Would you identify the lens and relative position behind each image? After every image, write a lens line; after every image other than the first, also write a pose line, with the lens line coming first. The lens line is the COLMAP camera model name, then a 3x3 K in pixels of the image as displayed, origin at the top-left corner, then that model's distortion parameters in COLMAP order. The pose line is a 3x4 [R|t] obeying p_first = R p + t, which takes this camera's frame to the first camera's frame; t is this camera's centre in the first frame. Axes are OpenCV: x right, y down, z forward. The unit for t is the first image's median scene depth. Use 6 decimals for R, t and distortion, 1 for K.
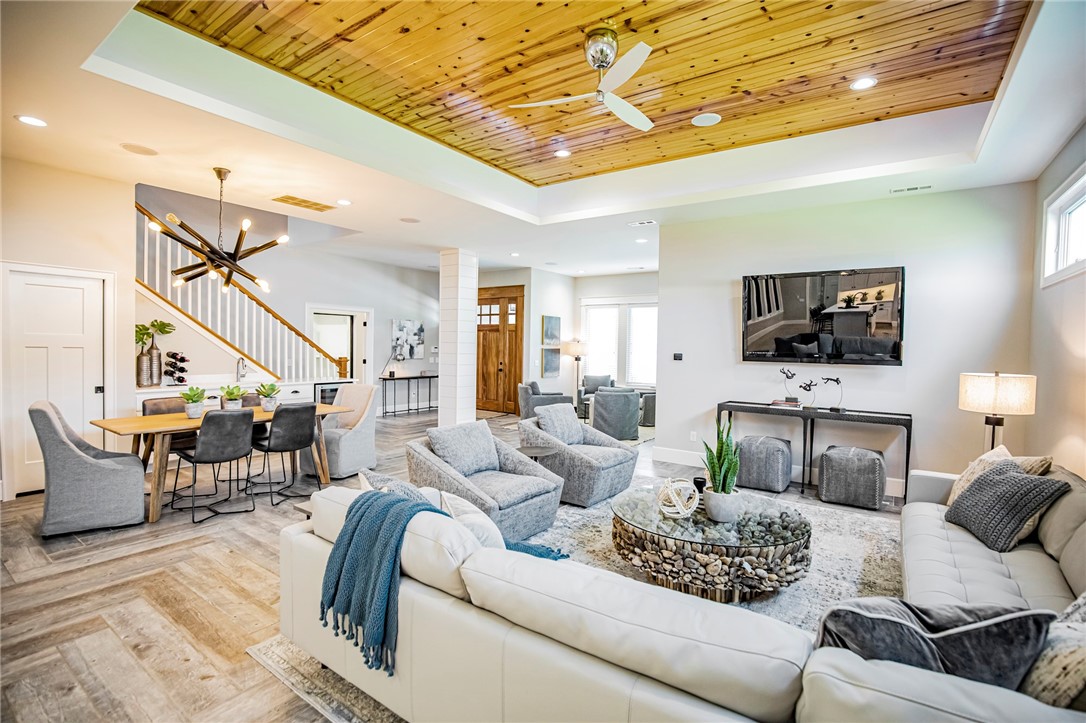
lens RADIAL K [[502.8, 0, 547.9], [0, 502.8, 360.9], [0, 0, 1]] dist [-0.029102, 0.002782]
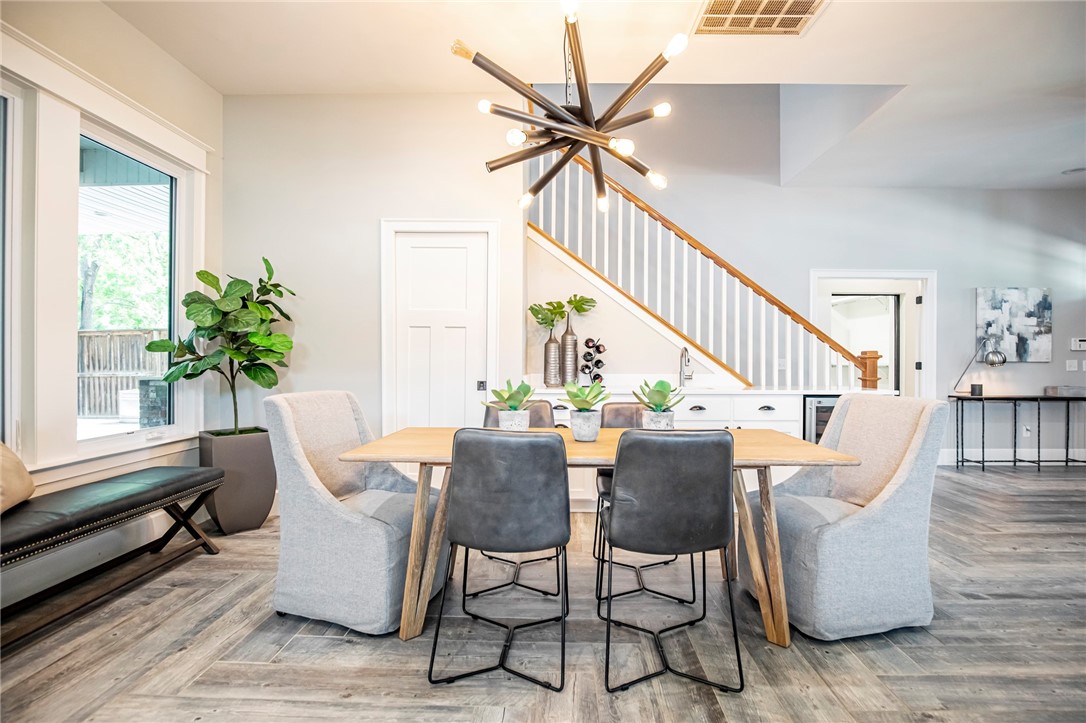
lens RADIAL K [[526.2, 0, 548.1], [0, 526.2, 361.7], [0, 0, 1]] dist [-0.027676, 0.001020]
pose [[0.551873, -0.014942, -0.833794, -0.181483], [-0.019068, 0.999352, -0.030530, 0.037932], [0.833710, 0.032748, 0.551231, 0.550367]]
